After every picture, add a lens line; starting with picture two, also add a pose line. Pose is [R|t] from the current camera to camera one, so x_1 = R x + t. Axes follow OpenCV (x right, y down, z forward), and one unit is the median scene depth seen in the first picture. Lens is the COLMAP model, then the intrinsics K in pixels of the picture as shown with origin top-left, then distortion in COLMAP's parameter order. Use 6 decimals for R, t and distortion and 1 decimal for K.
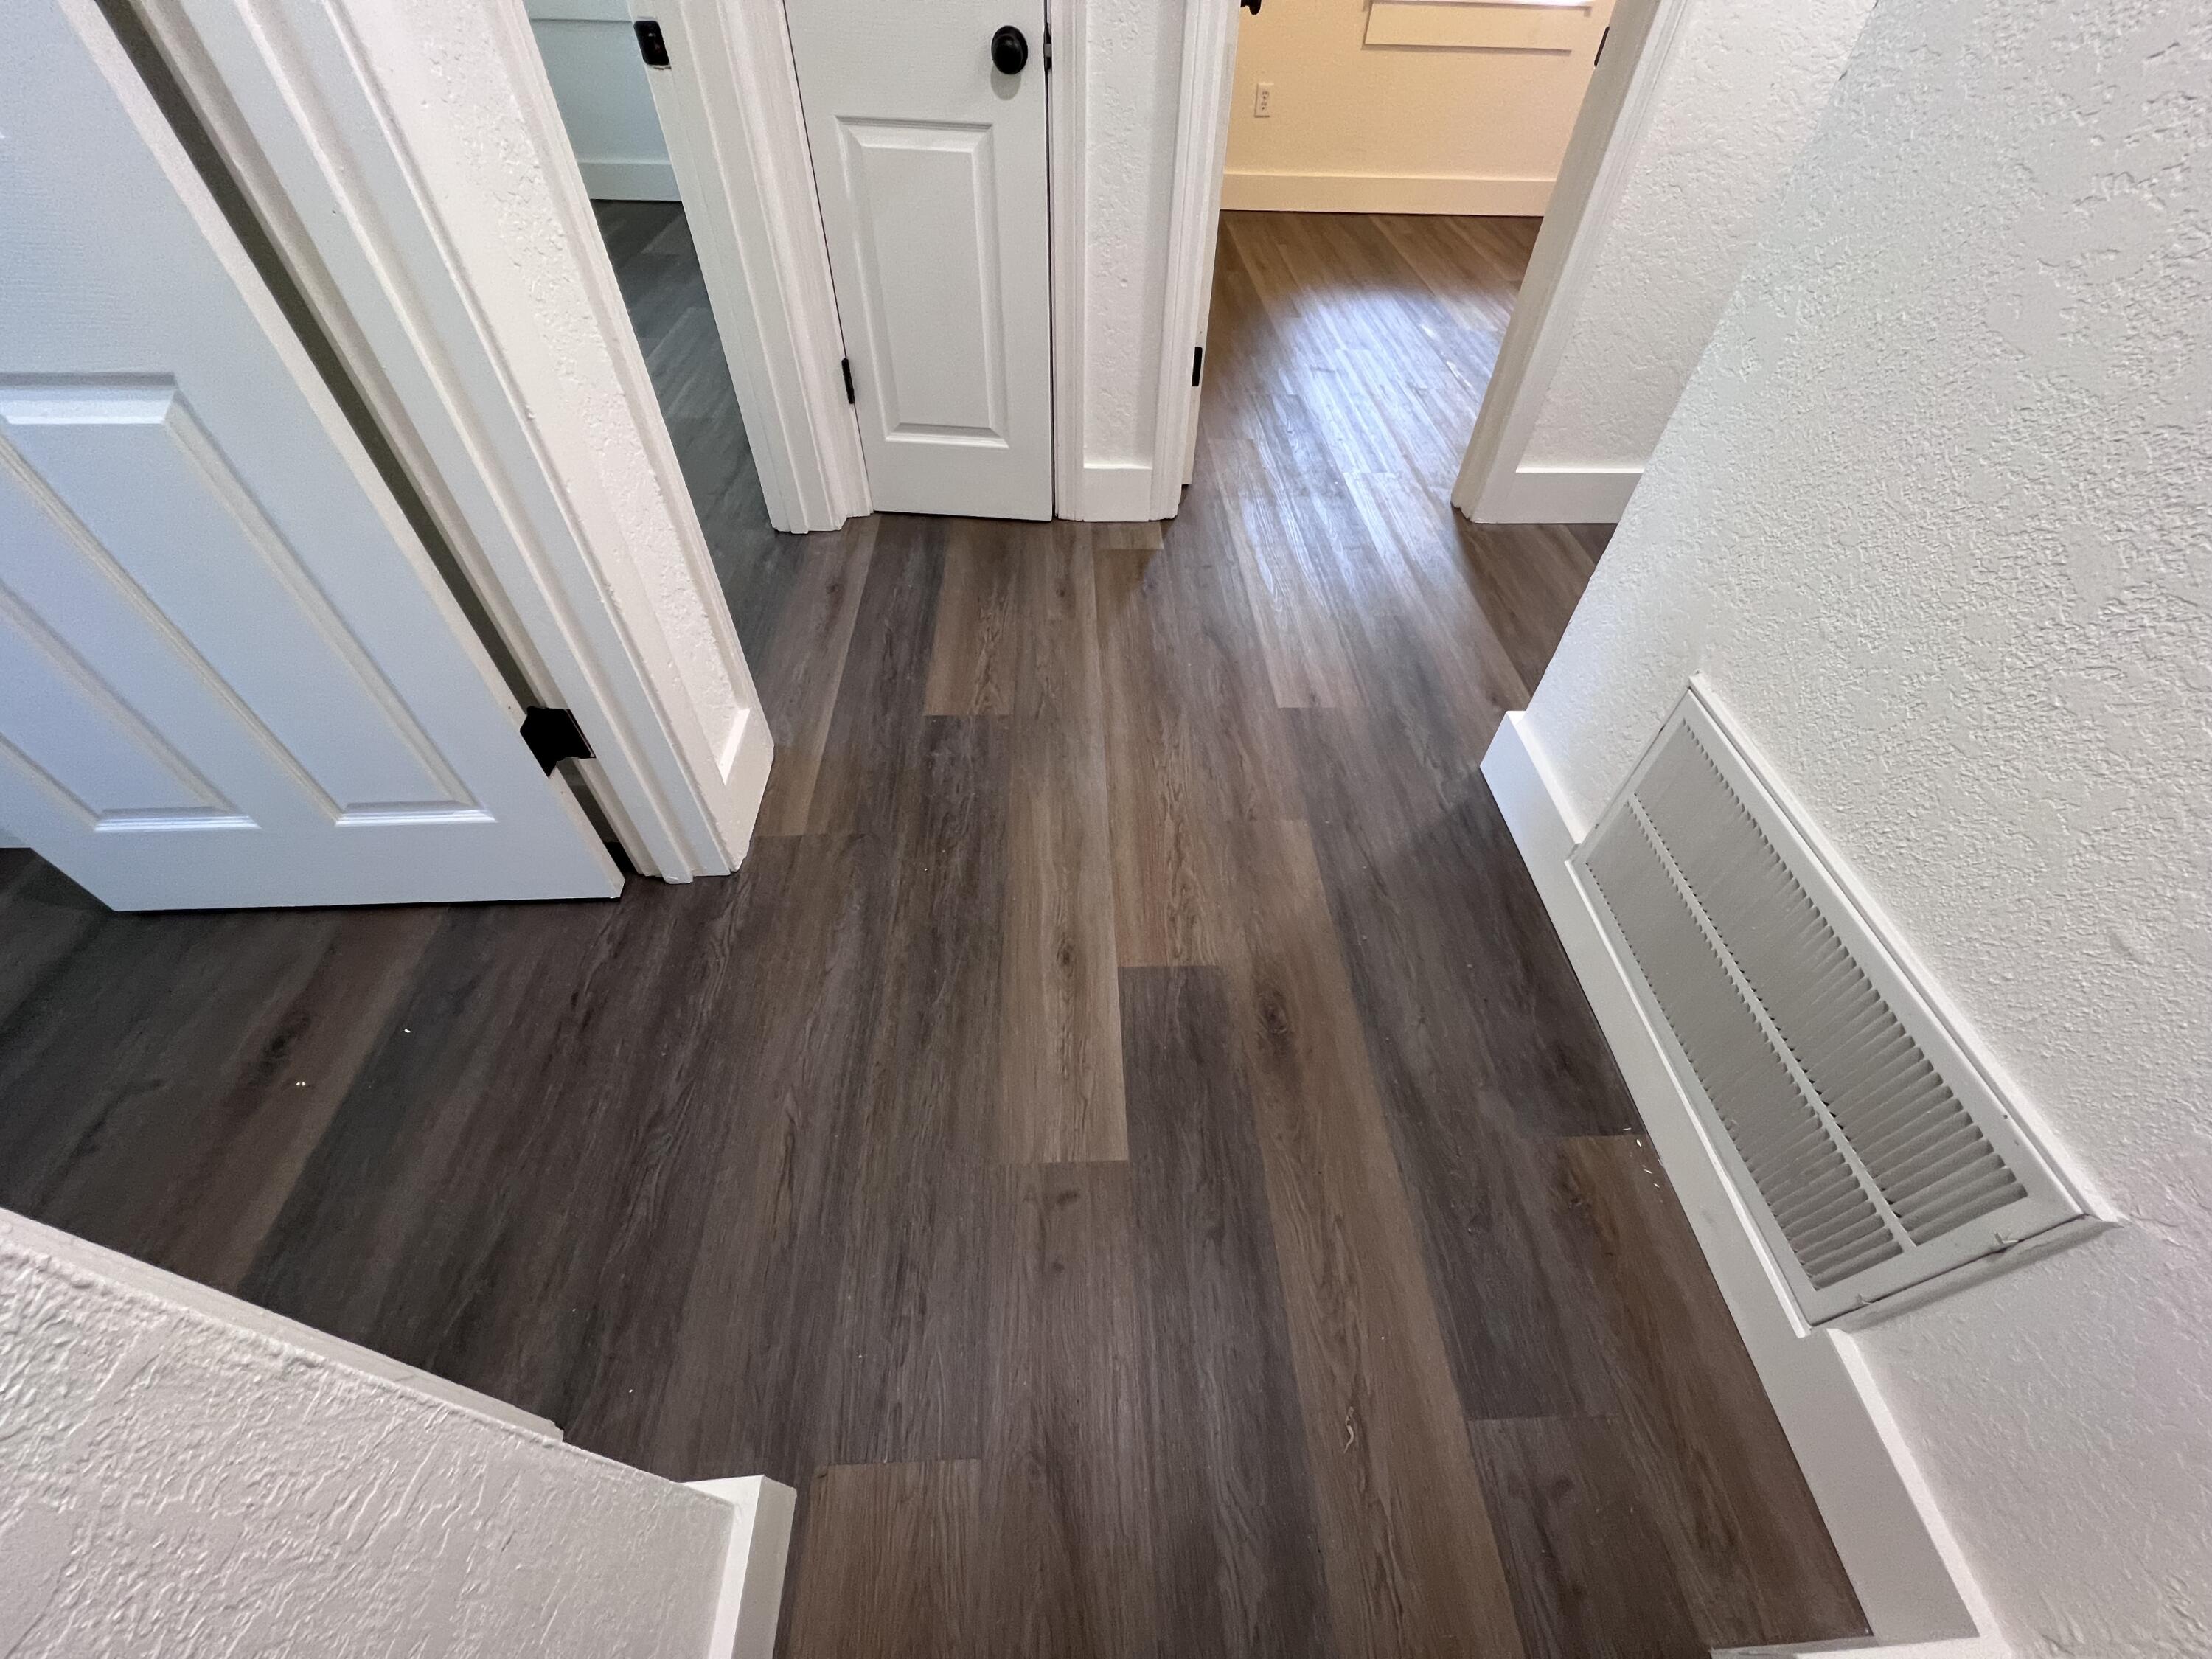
lens RADIAL K [[871.8, 0, 1106.0], [0, 871.8, 829.5], [0, 0, 1]] dist [0.000473, -0.000025]
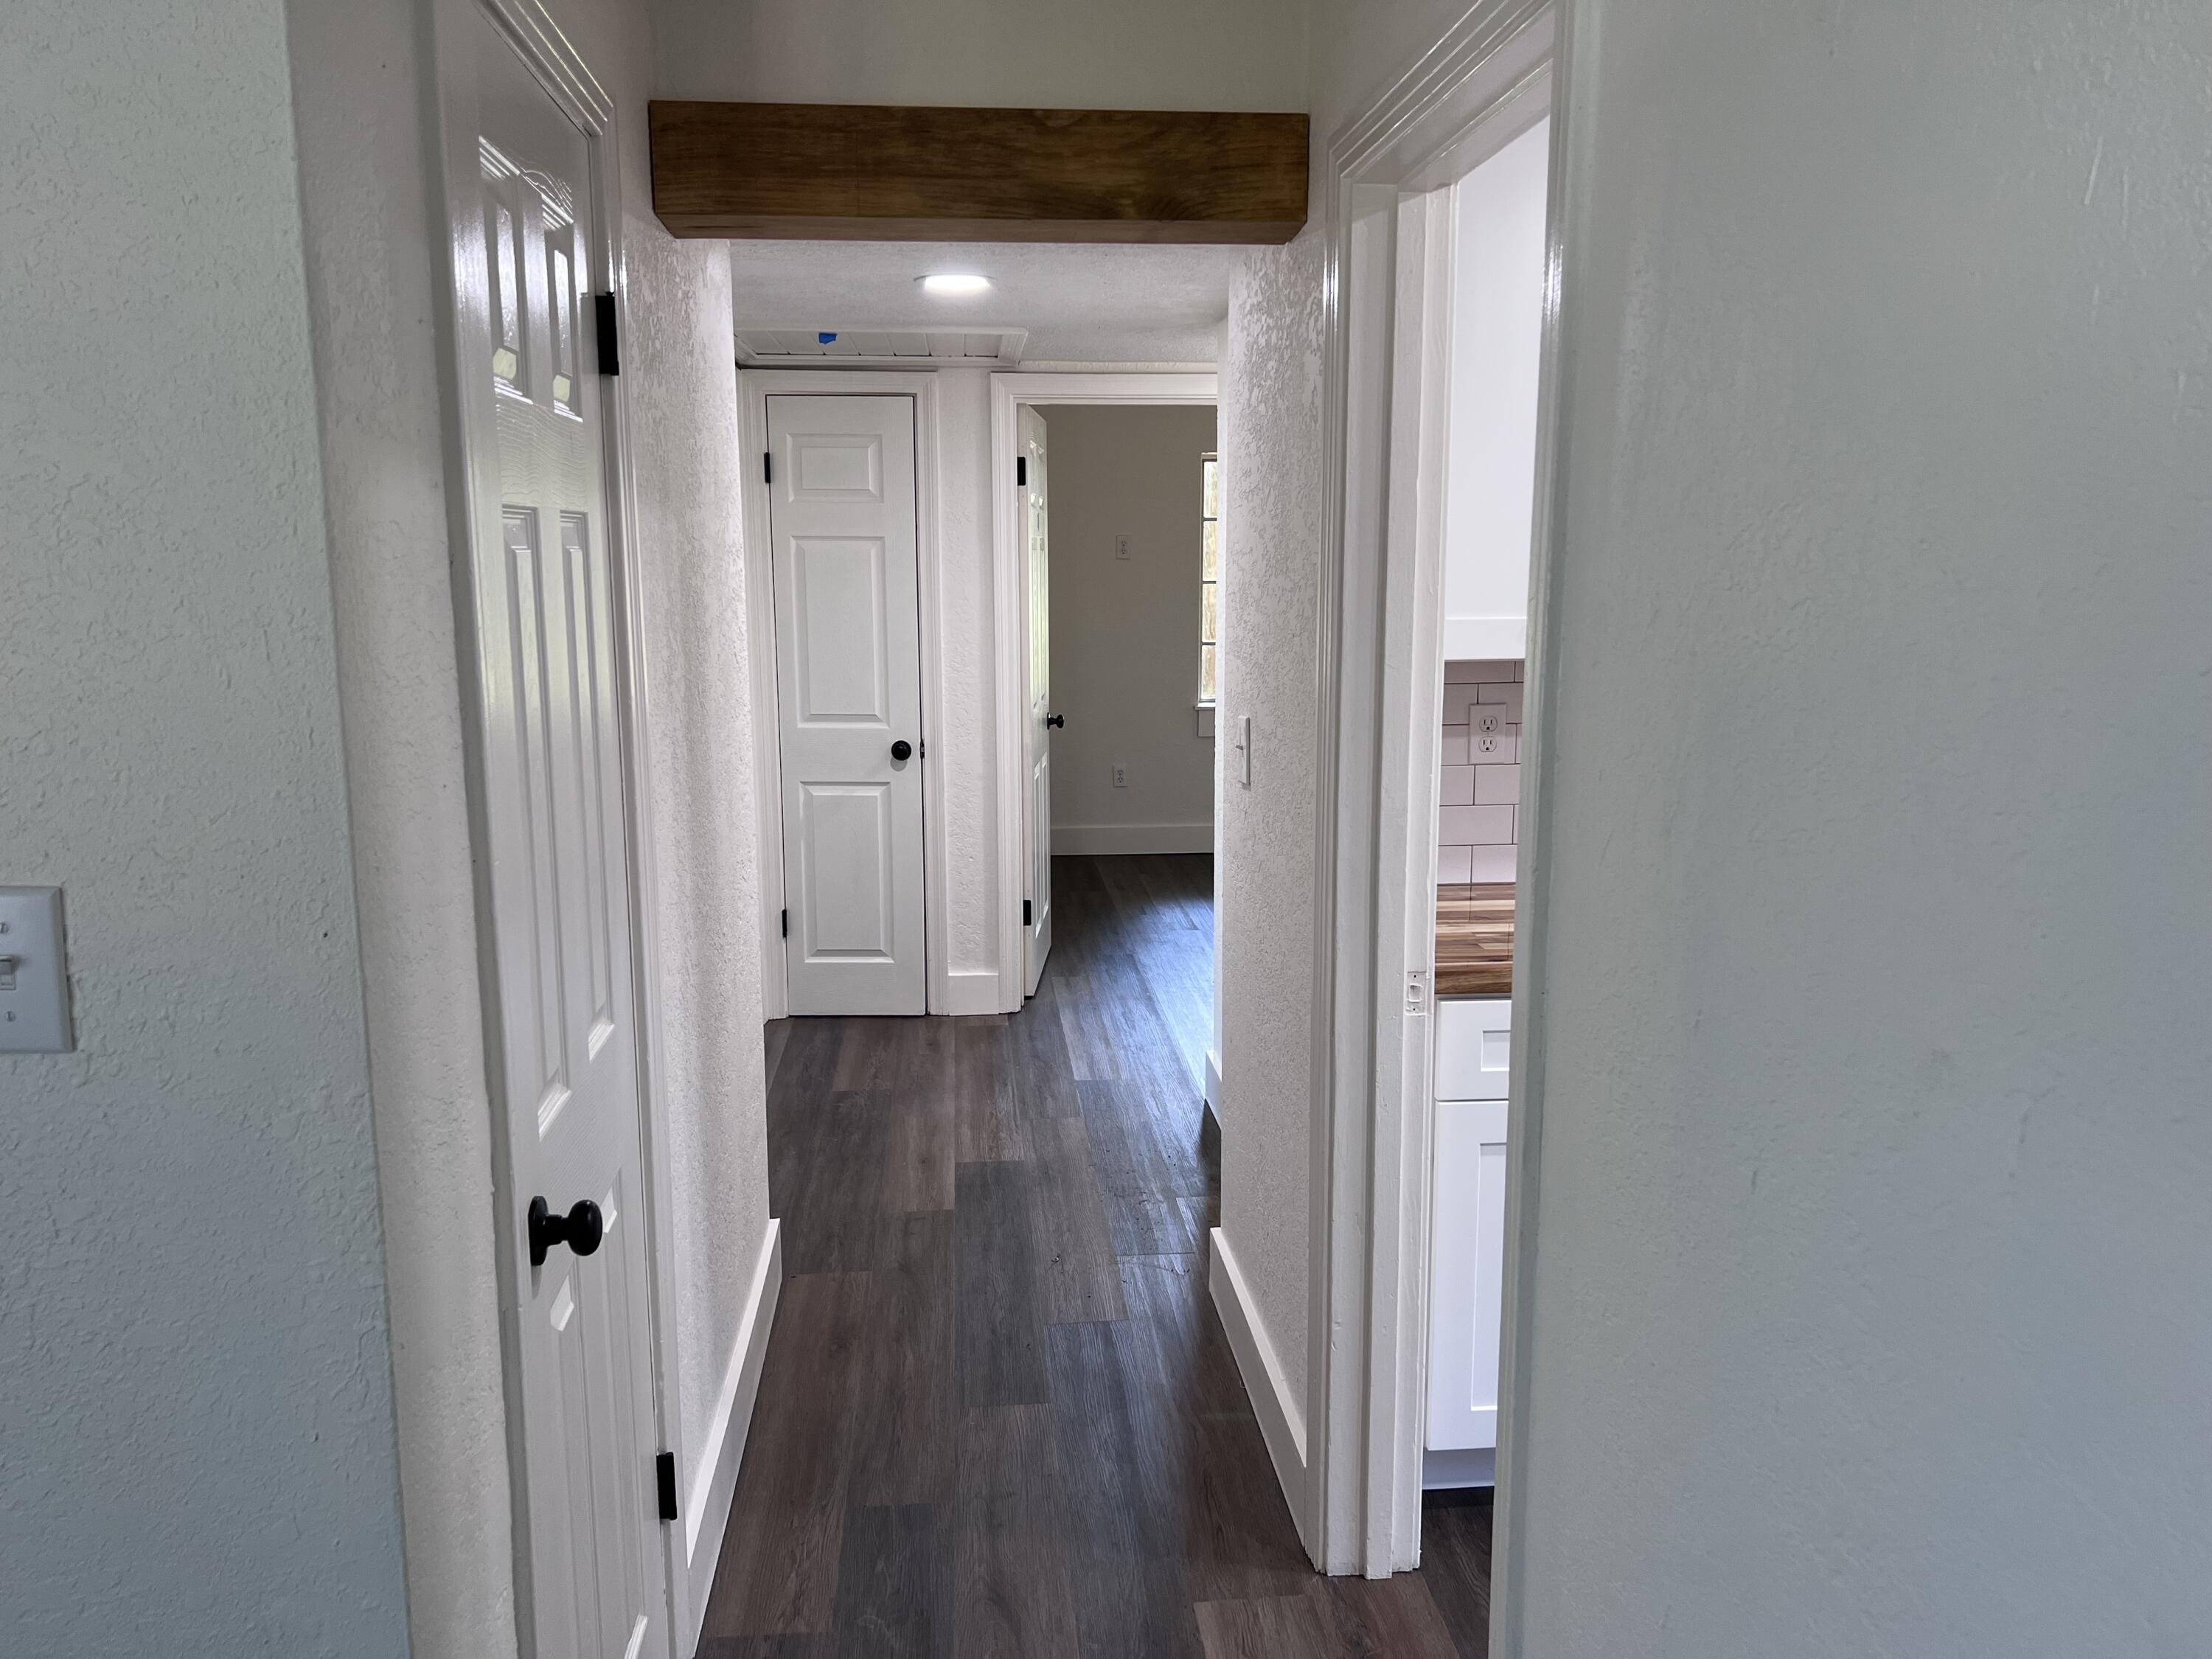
lens RADIAL K [[1671.9, 0, 1109.9], [0, 1671.9, 858.8], [0, 0, 1]] dist [0.022053, -0.004490]
pose [[0.998500, -0.034463, 0.042534, 0.143932], [0.053339, 0.787345, -0.614201, 1.250624], [-0.012321, 0.615549, 0.788002, -1.392063]]
